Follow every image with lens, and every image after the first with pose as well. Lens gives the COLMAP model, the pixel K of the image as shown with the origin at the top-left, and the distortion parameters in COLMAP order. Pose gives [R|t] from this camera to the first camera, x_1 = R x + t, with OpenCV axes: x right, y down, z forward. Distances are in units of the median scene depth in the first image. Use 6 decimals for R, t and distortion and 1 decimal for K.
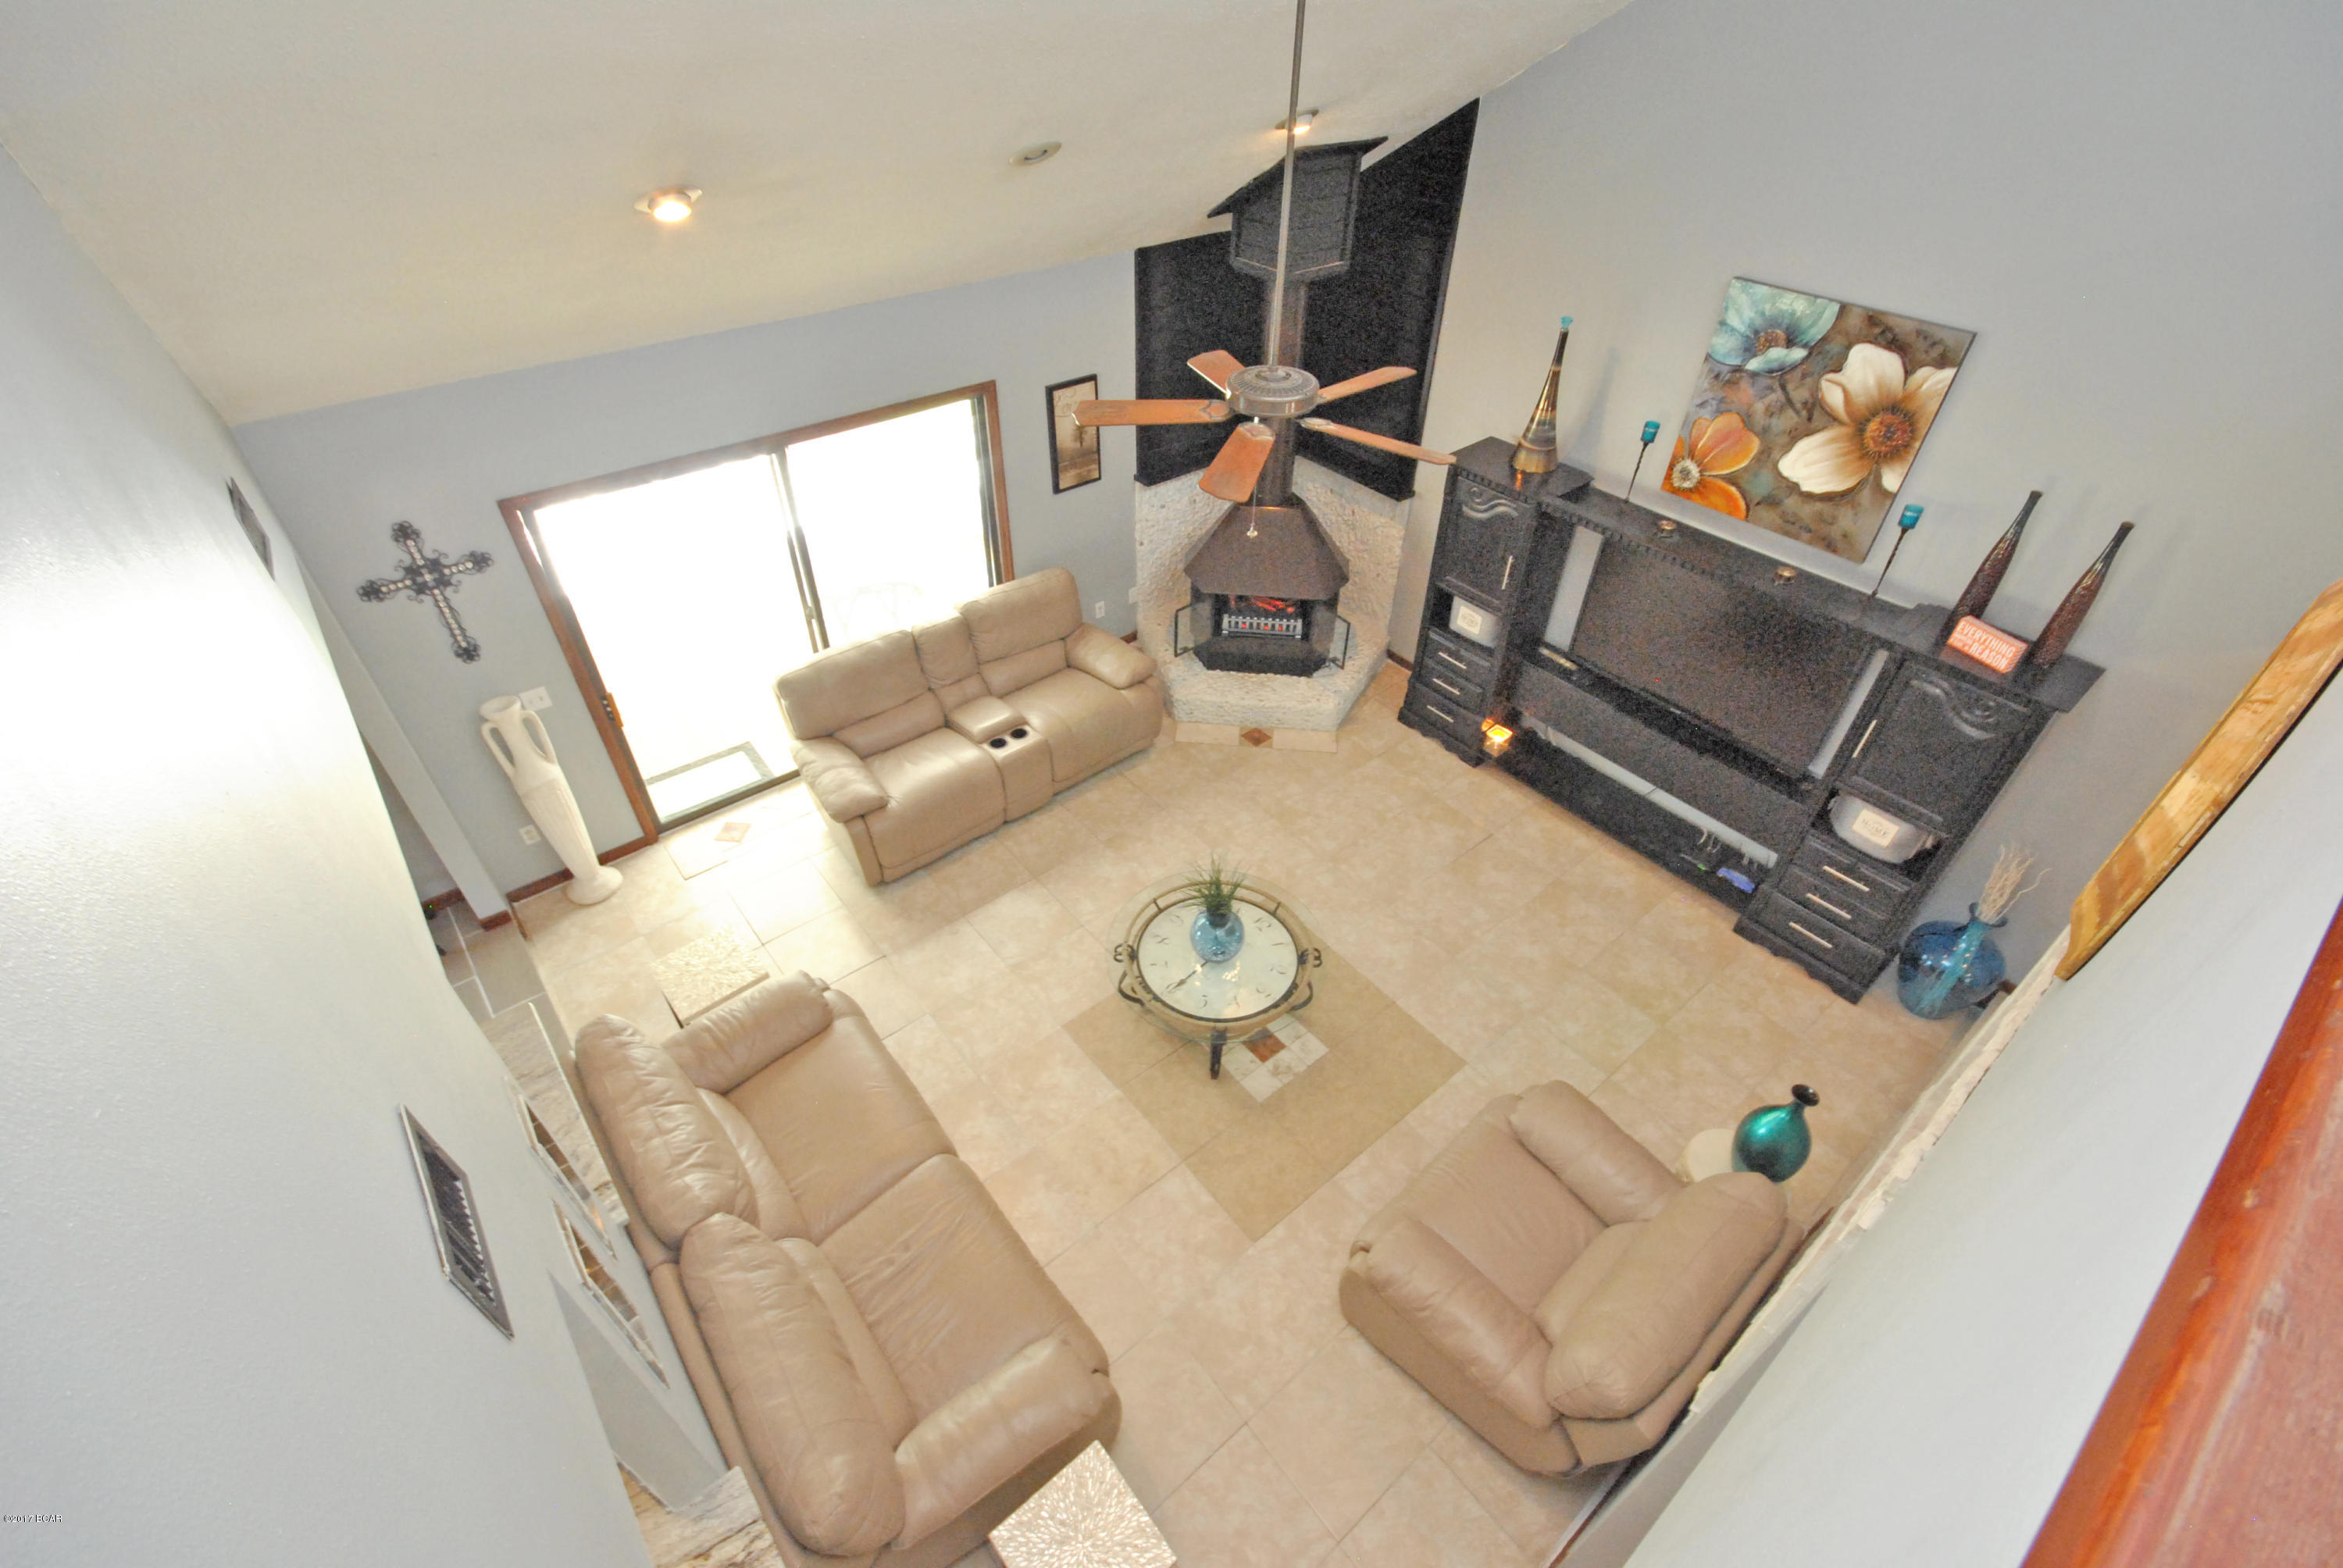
lens RADIAL K [[1038.0, 0, 1174.3], [0, 1038.0, 775.3], [0, 0, 1]] dist [0.007339, -0.010616]
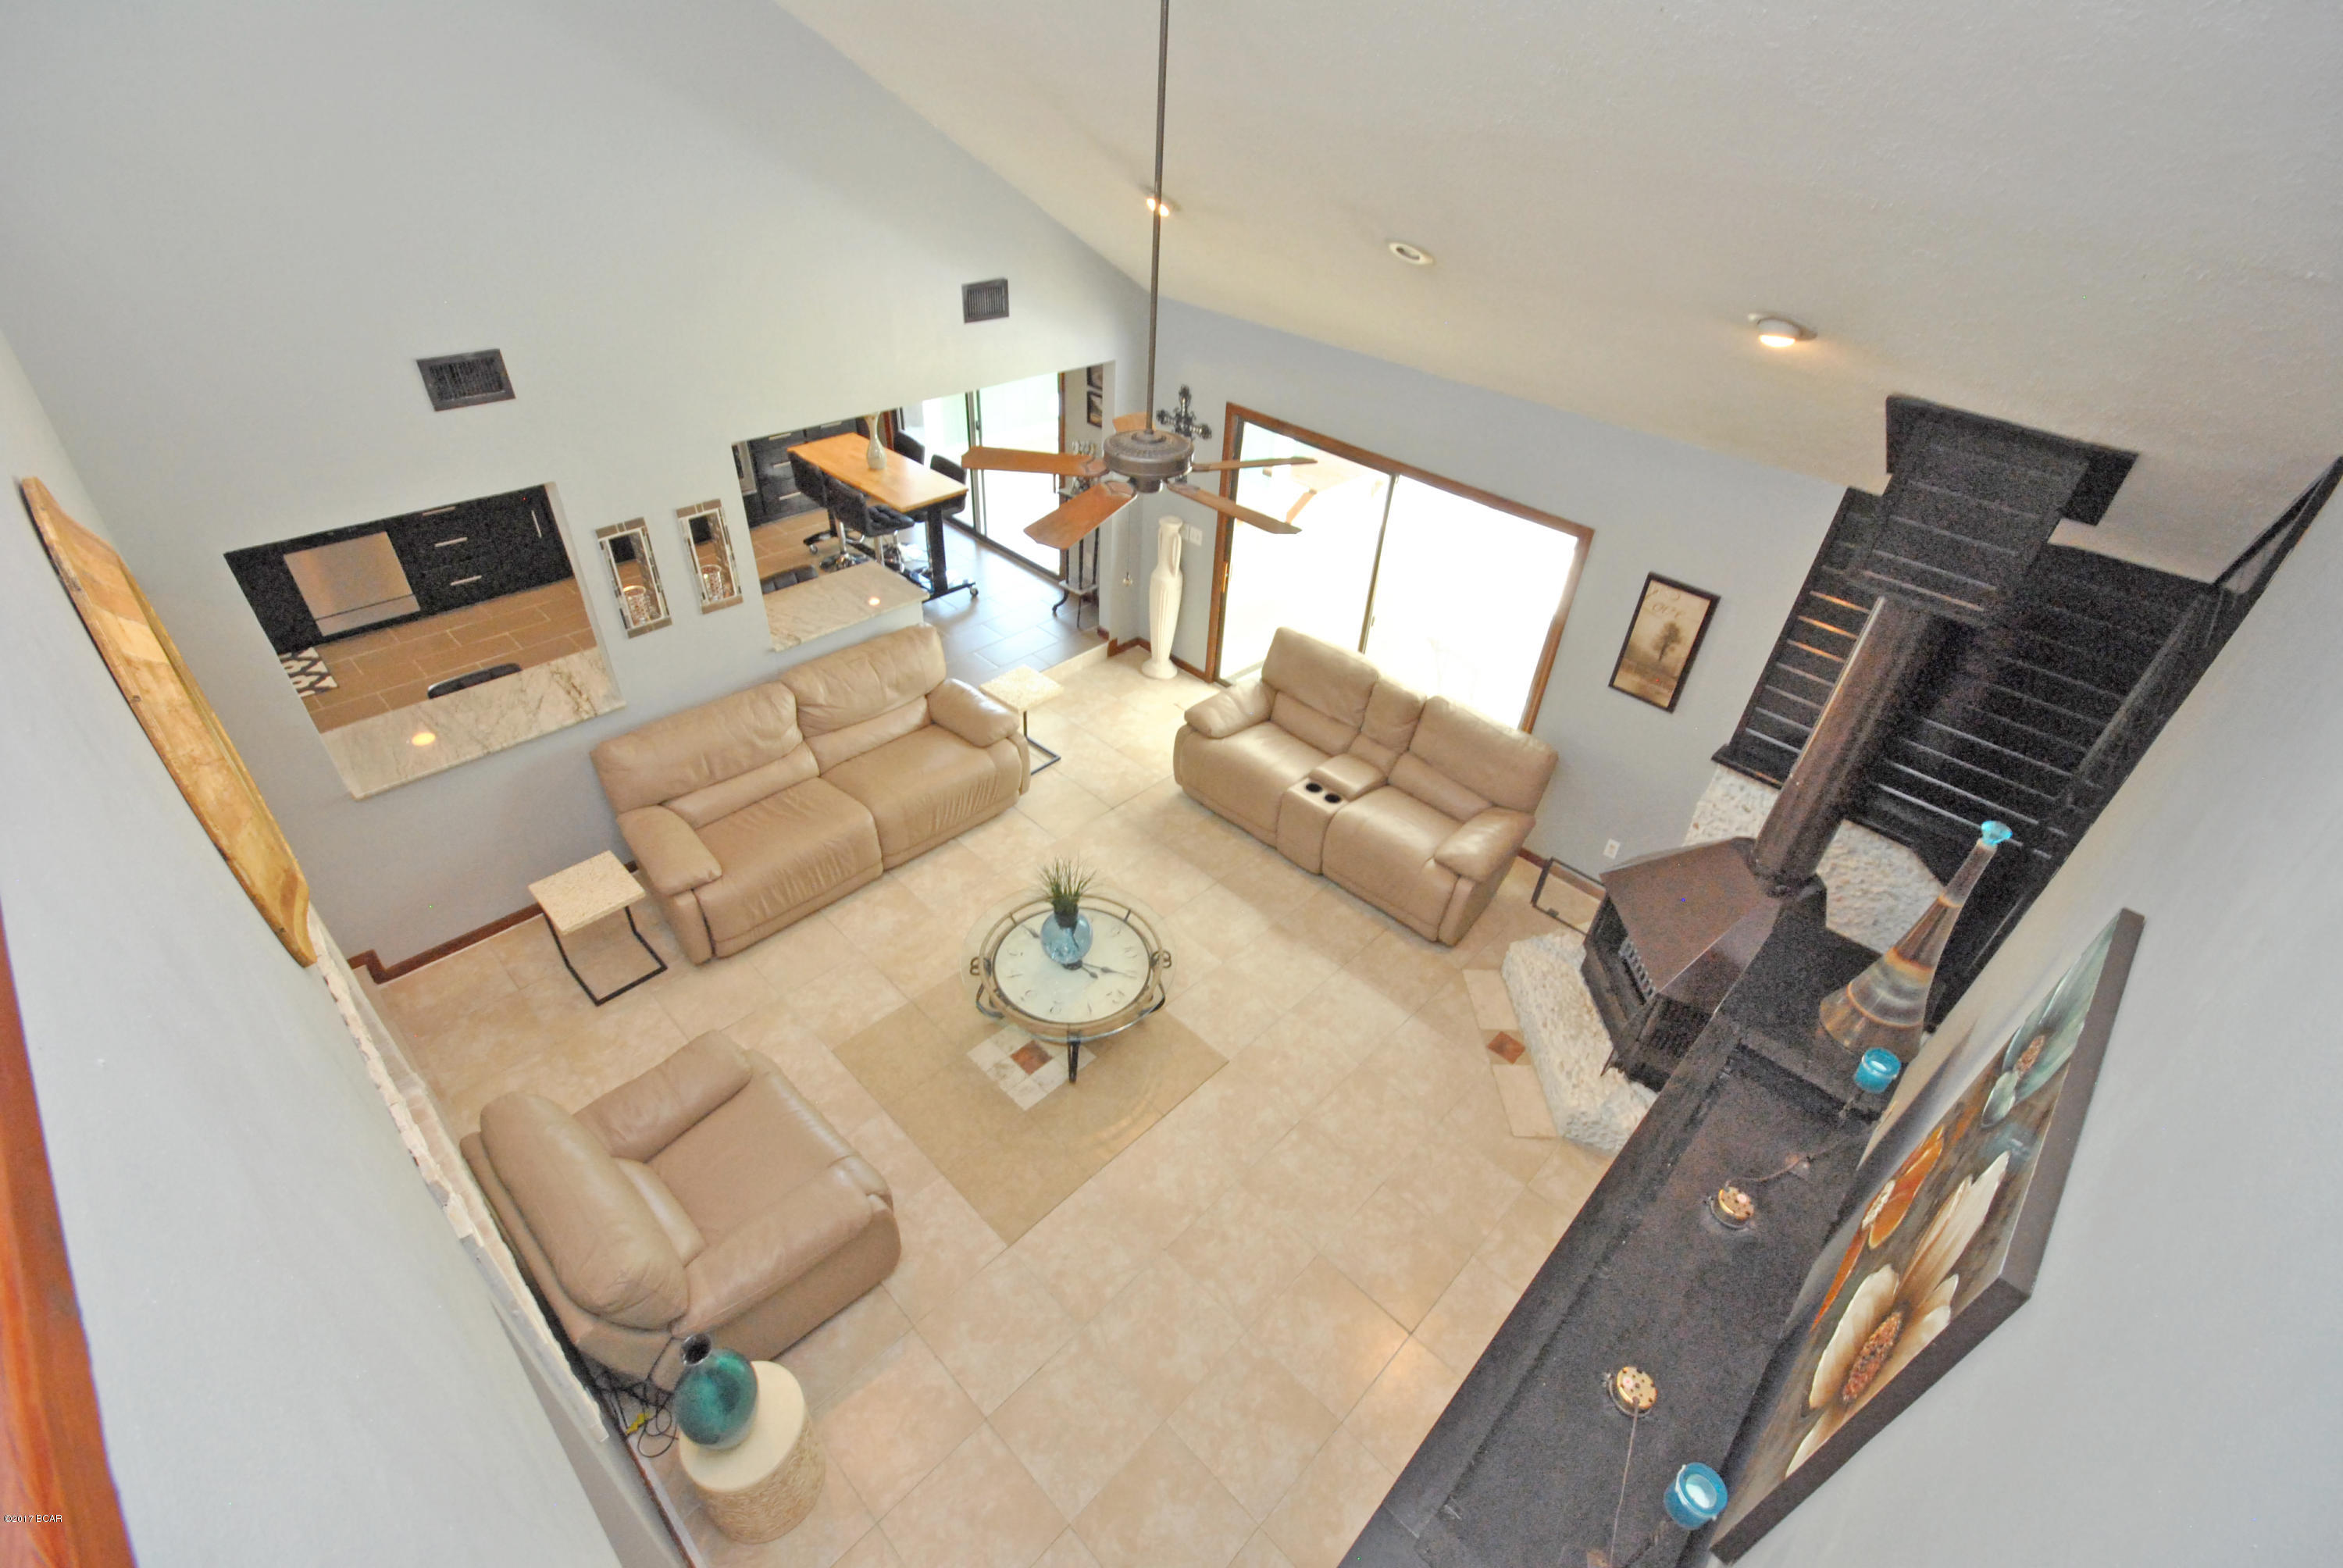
lens RADIAL K [[1038.0, 0, 1179.6], [0, 1038.0, 778.8], [0, 0, 1]] dist [0.007339, -0.010616]
pose [[0.113230, 0.593587, -0.796765, 0.660854], [-0.676249, 0.633555, 0.375893, -0.348979], [0.727919, 0.496249, 0.473150, 0.423214]]
